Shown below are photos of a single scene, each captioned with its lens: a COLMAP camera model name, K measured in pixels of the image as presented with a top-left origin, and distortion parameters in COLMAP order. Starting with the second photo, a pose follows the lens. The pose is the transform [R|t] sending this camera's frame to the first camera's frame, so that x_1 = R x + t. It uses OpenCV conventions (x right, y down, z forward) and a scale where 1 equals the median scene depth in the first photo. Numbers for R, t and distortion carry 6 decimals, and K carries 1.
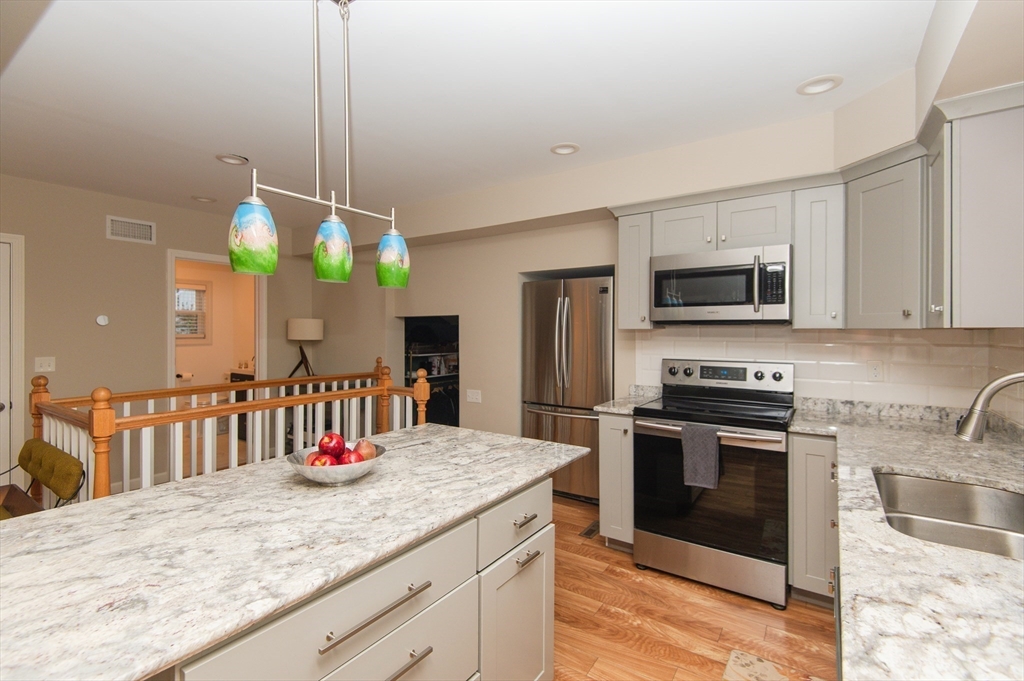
lens RADIAL K [[464.7, 0, 505.7], [0, 464.7, 335.6], [0, 0, 1]] dist [-0.005762, -0.002751]
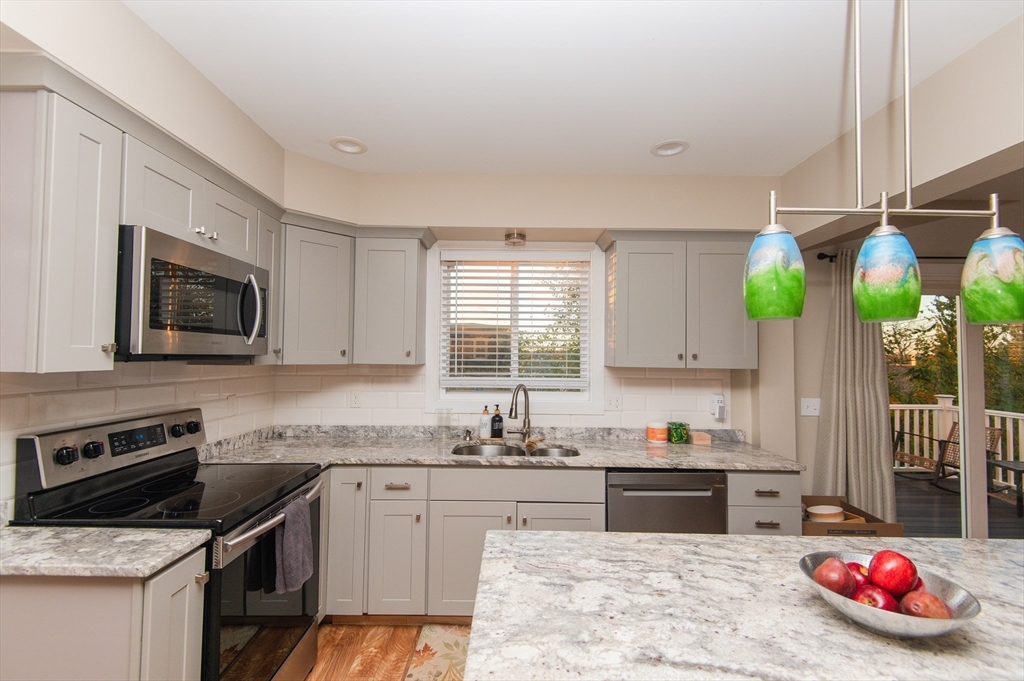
lens RADIAL K [[464.7, 0, 503.7], [0, 464.7, 344.4], [0, 0, 1]] dist [-0.005762, -0.002751]
pose [[-0.558636, 0.013957, 0.829295, -0.531636], [-0.004642, 0.999790, -0.019953, -0.056496], [-0.829400, -0.014997, -0.558454, 1.586067]]
